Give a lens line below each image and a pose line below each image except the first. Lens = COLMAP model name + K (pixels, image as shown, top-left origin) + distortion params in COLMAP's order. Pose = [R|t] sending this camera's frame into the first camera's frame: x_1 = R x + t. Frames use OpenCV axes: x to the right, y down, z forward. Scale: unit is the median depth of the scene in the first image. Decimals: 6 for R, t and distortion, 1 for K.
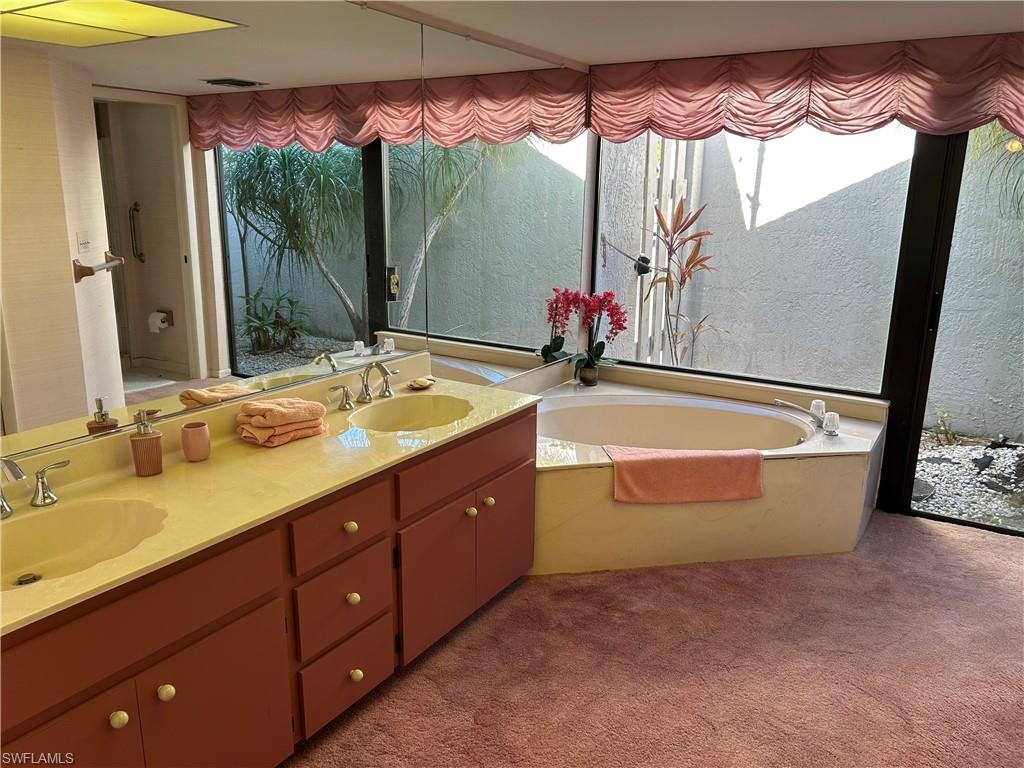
lens RADIAL K [[765.3, 0, 512.0], [0, 765.3, 384.0], [0, 0, 1]] dist [0.075449, -0.065960]
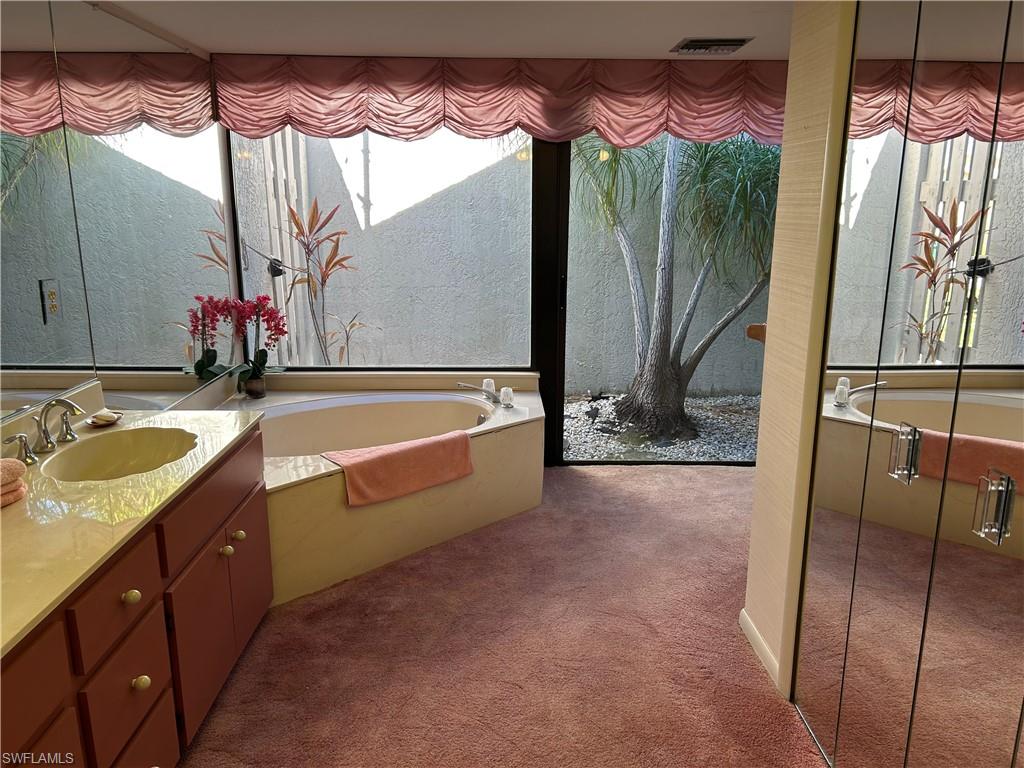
lens RADIAL K [[765.3, 0, 512.0], [0, 765.3, 384.0], [0, 0, 1]] dist [0.075449, -0.065960]
pose [[0.847268, -0.136968, 0.513203, -0.135339], [0.138909, 0.989693, 0.034807, -0.005042], [-0.512680, 0.041798, 0.857561, 0.041912]]
